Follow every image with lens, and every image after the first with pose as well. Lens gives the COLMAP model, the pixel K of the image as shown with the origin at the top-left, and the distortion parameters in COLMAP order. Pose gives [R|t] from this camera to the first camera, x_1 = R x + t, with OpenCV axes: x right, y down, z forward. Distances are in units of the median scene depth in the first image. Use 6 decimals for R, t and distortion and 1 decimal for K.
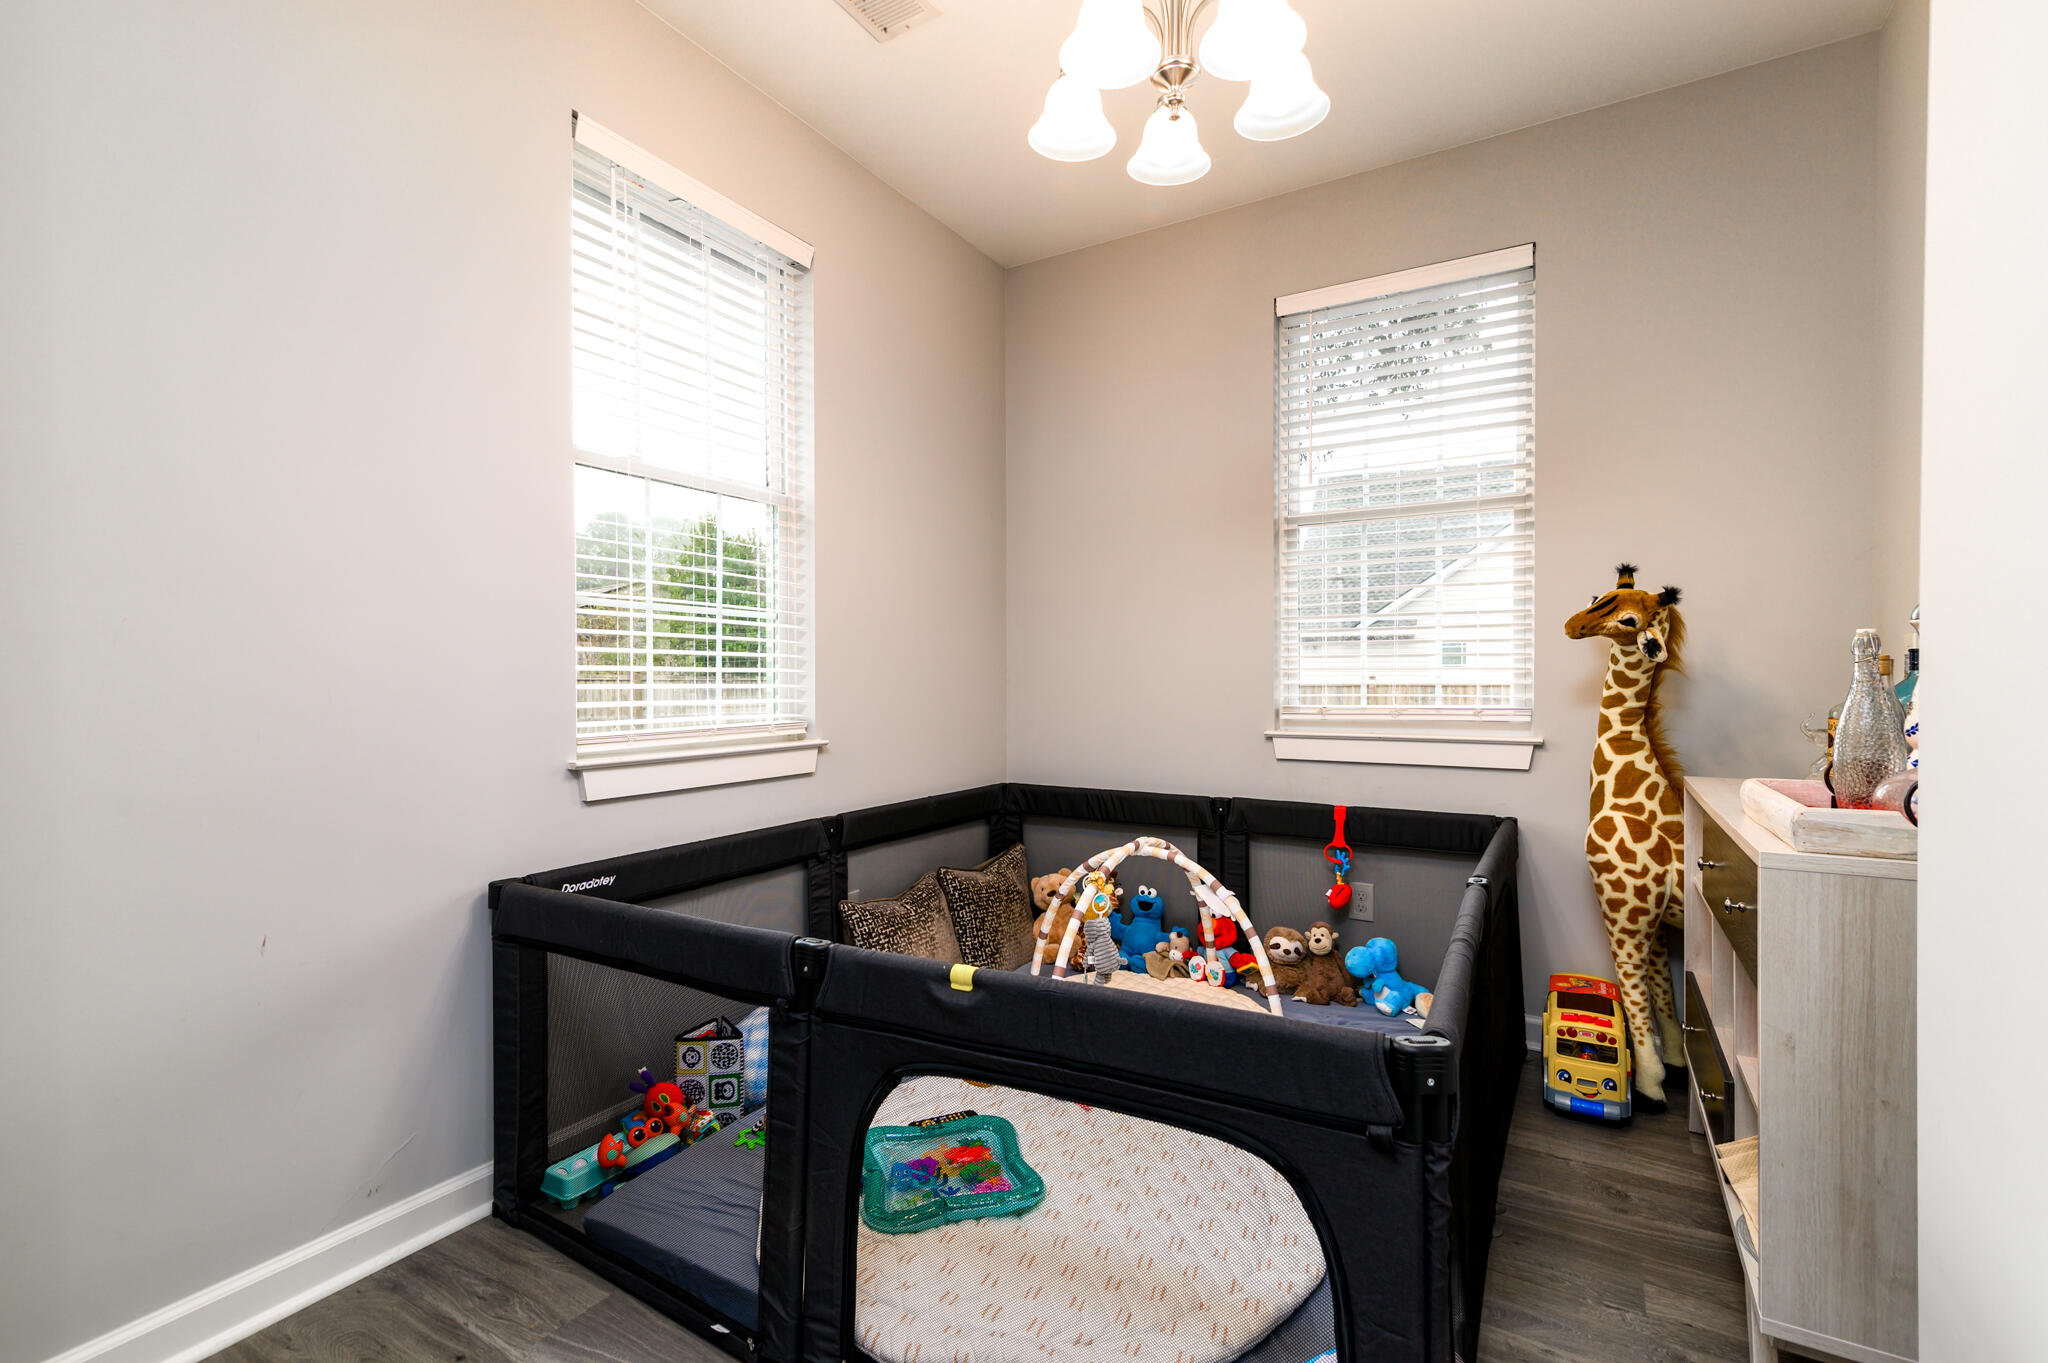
lens RADIAL K [[931.3, 0, 1028.2], [0, 931.3, 678.7], [0, 0, 1]] dist [0.014640, -0.000163]
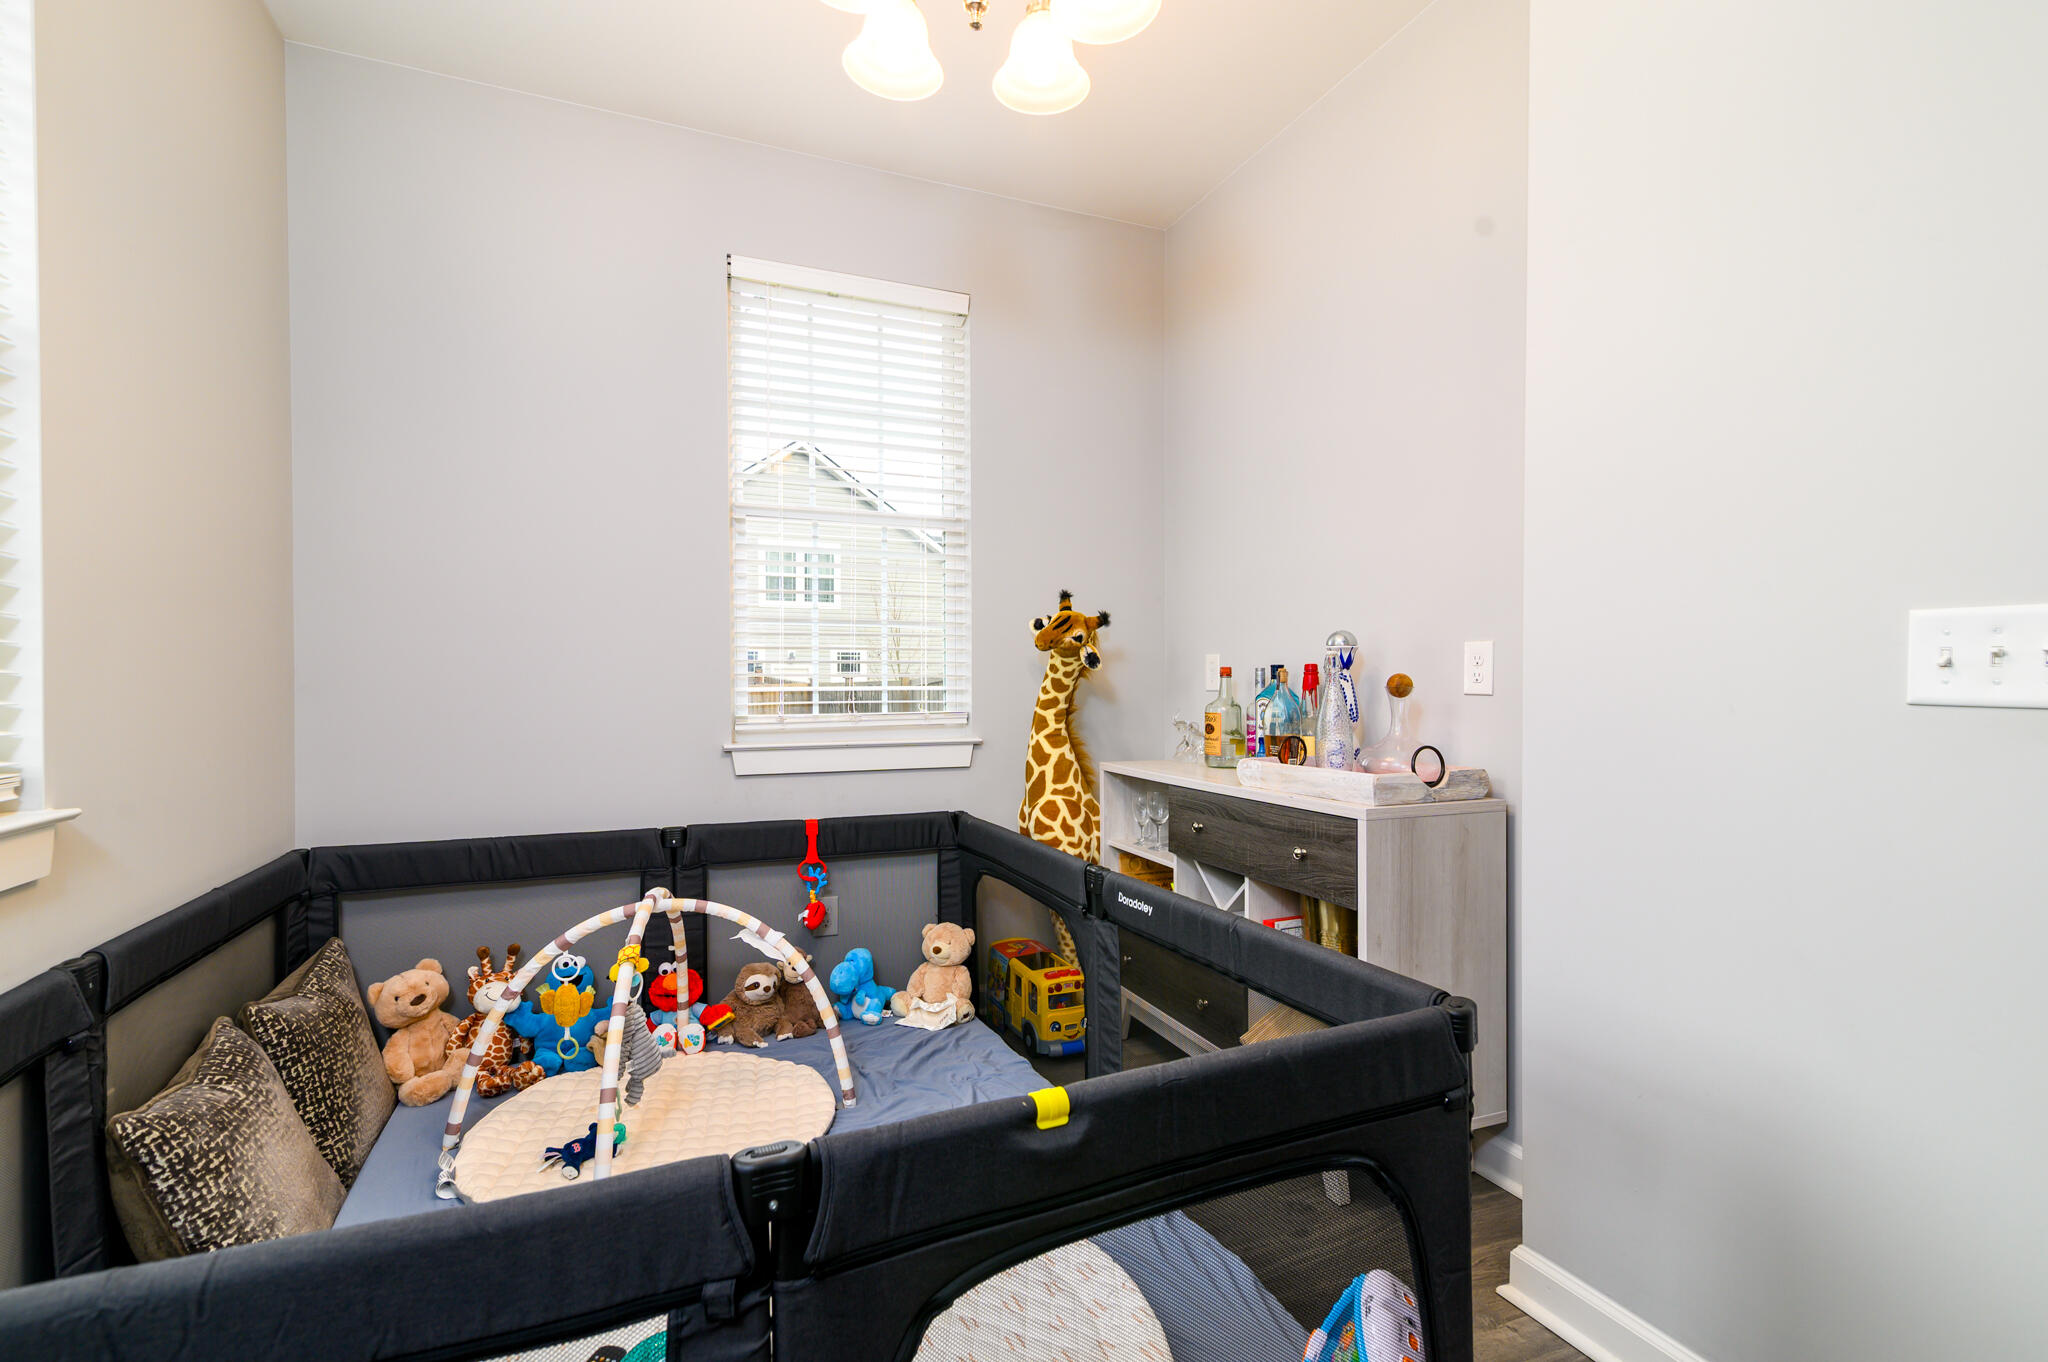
lens RADIAL K [[931.3, 0, 1021.6], [0, 931.3, 686.5], [0, 0, 1]] dist [0.014640, -0.000163]
pose [[0.602730, -0.003911, 0.797936, -0.349782], [0.000645, 0.999990, 0.004415, -0.003263], [-0.797945, -0.002146, 0.602726, 0.314691]]
